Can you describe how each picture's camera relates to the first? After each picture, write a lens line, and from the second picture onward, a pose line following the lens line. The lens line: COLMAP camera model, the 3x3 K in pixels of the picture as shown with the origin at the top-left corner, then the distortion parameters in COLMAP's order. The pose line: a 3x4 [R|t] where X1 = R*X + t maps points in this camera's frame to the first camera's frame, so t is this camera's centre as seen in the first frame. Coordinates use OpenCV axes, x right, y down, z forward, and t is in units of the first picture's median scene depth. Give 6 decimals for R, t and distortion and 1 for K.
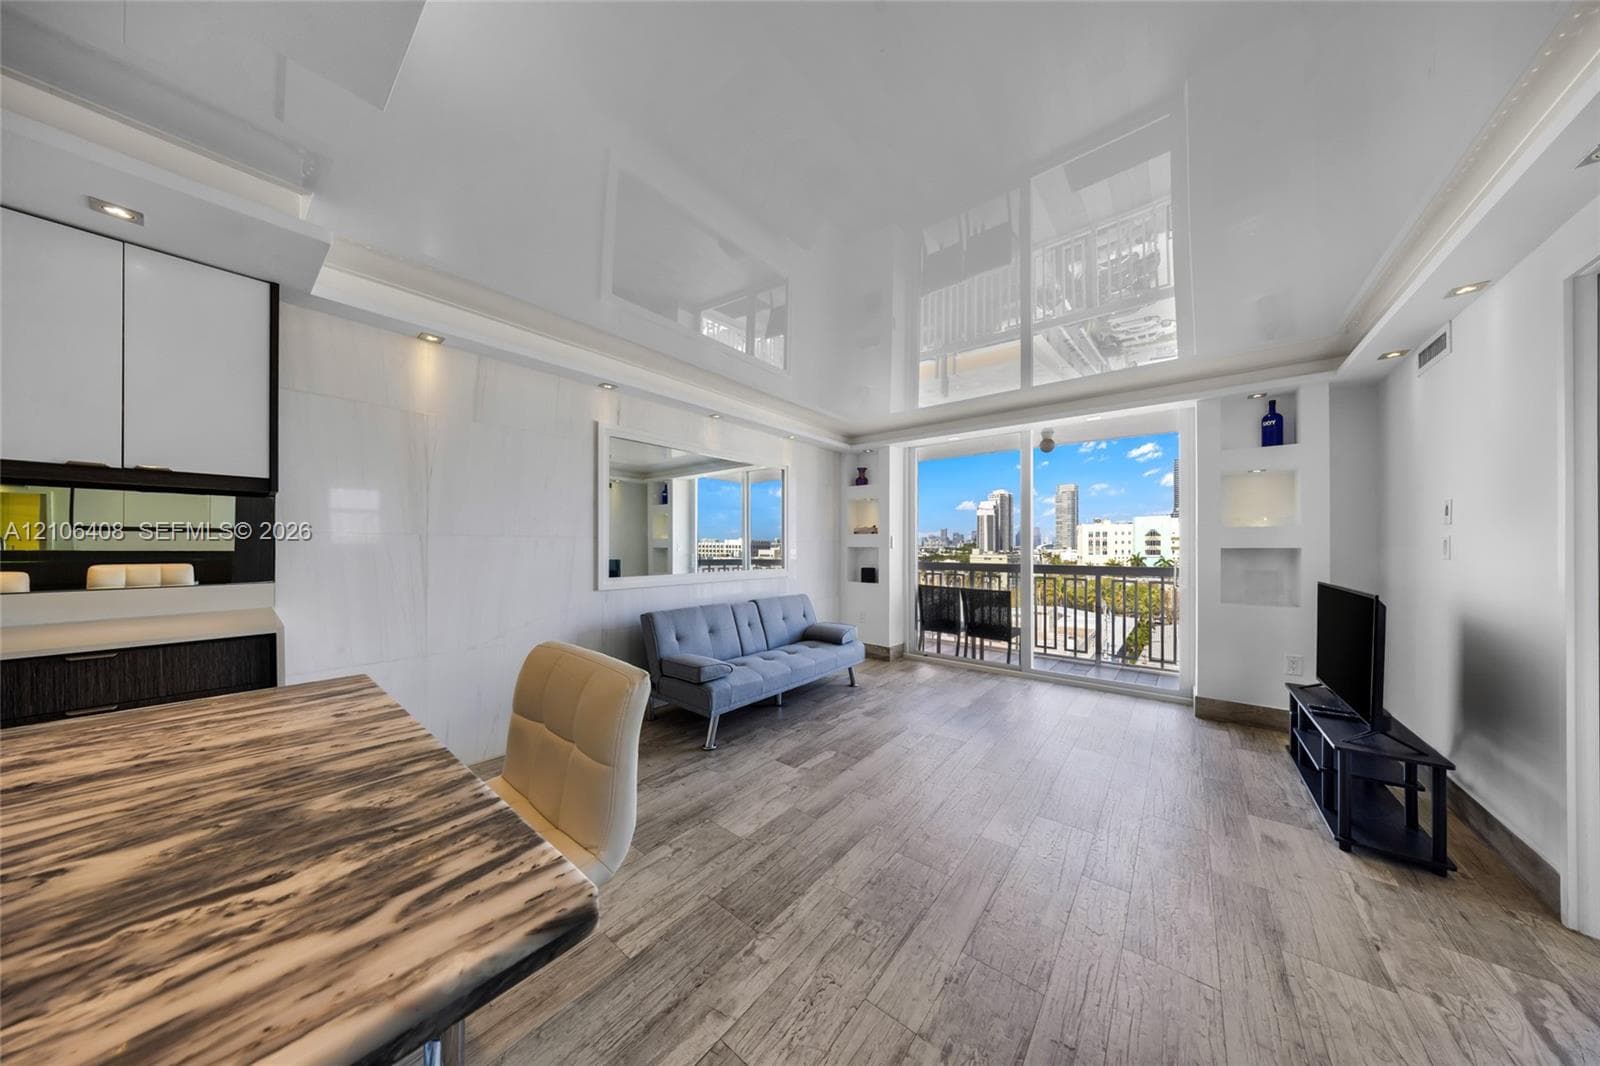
lens RADIAL K [[476.7, 0, 802.0], [0, 476.7, 543.0], [0, 0, 1]] dist [-0.000485, -0.000050]
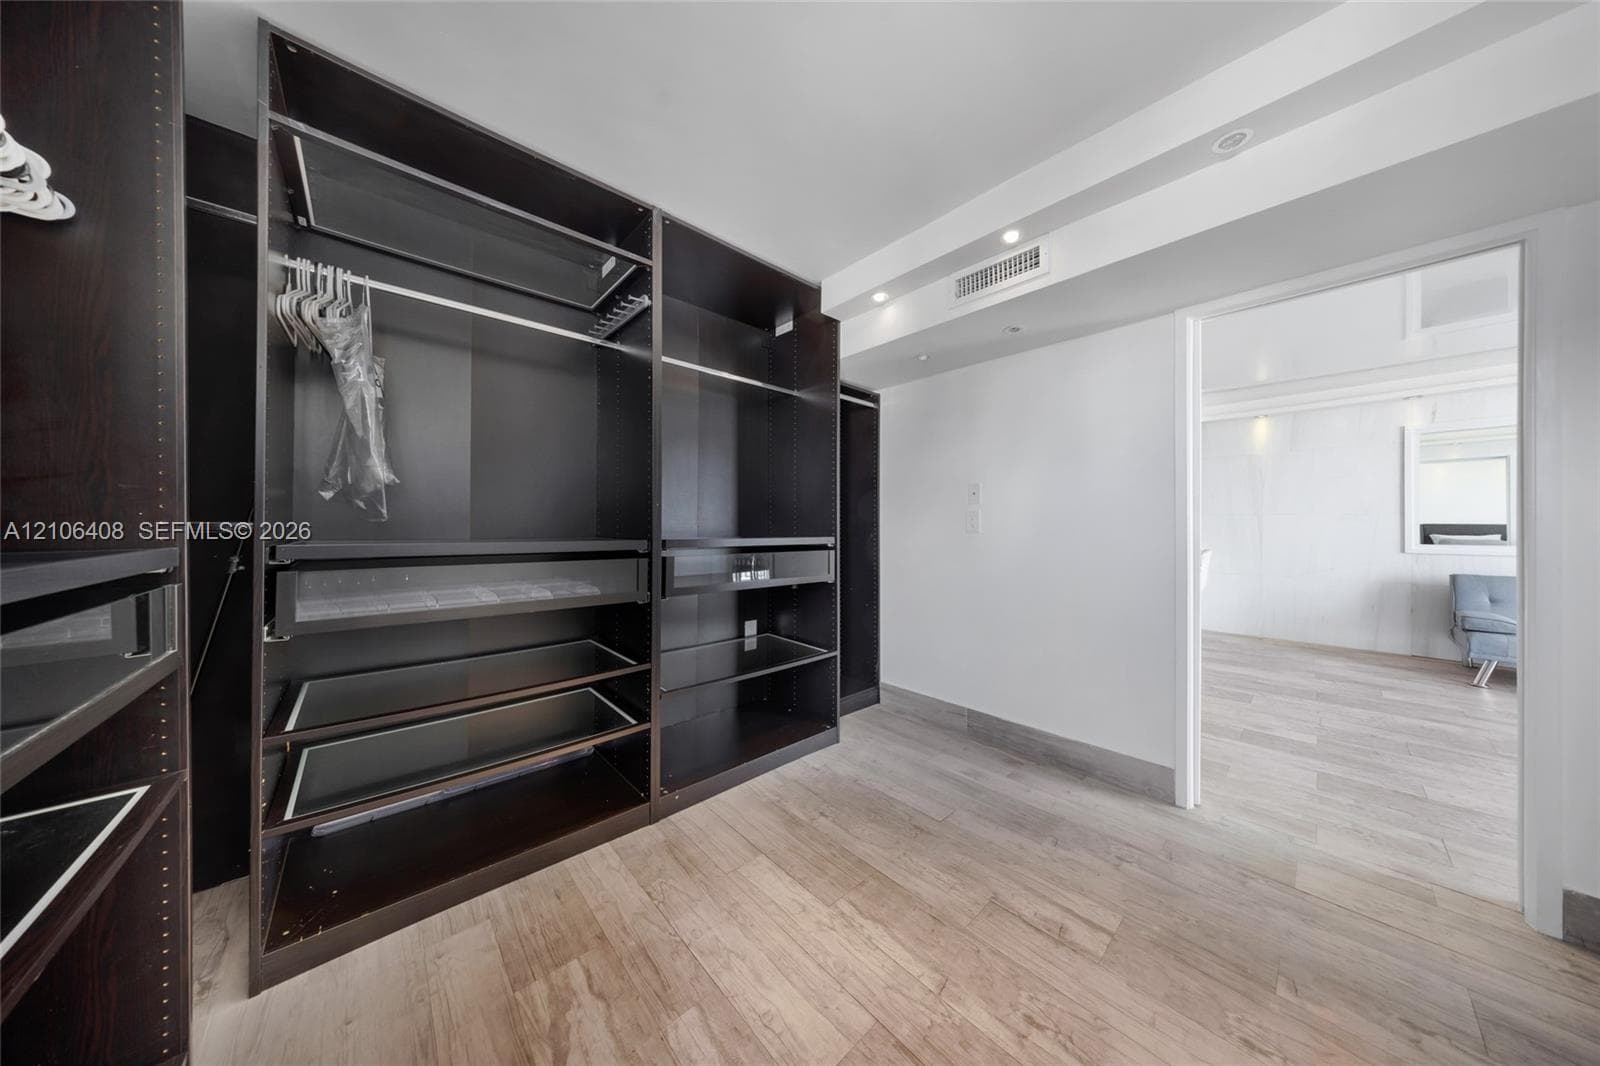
lens RADIAL K [[457.3, 0, 805.0], [0, 457.3, 531.3], [0, 0, 1]] dist [-0.004149, -0.000010]
pose [[-0.176193, 0.002355, -0.984353, 1.058183], [0.007745, 0.999969, 0.001006, 0.022994], [0.984325, -0.007447, -0.176206, -0.400358]]
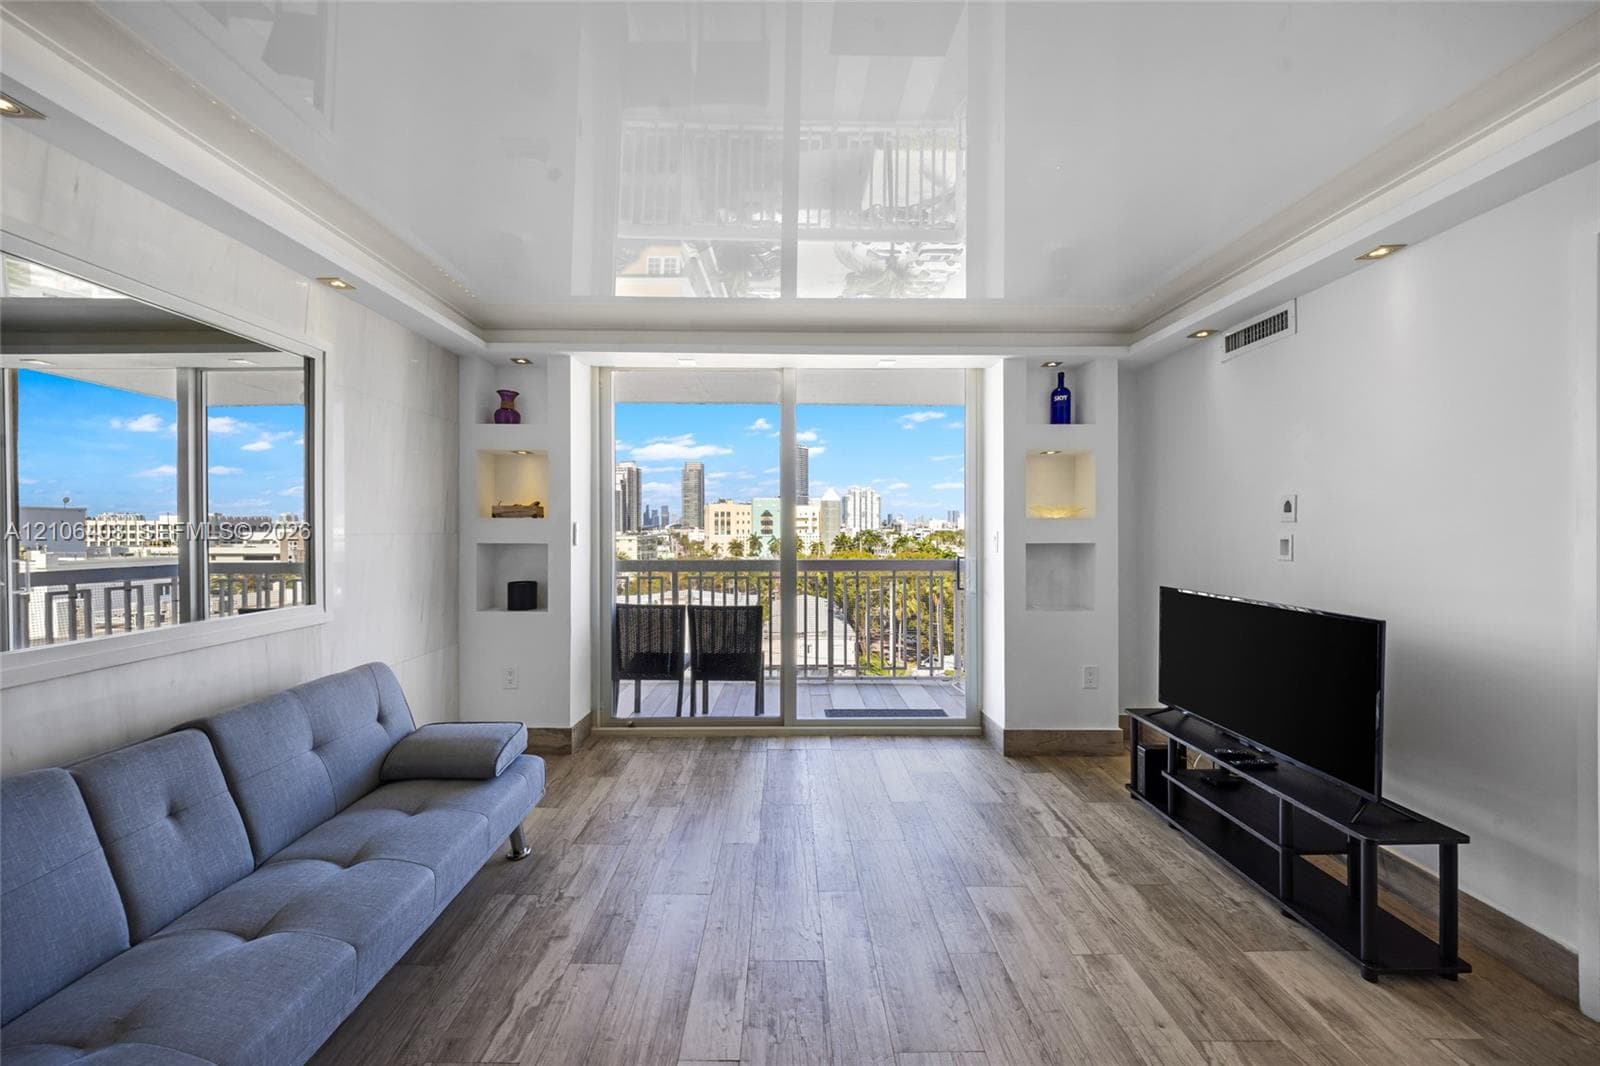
lens RADIAL K [[552.8, 0, 797.0], [0, 552.8, 525.0], [0, 0, 1]] dist [-0.006708, -0.000377]
pose [[0.768652, 0.000849, 0.639667, -0.028890], [-0.004269, 0.999984, 0.003803, -0.022253], [-0.639653, -0.005654, 0.768643, 0.533185]]
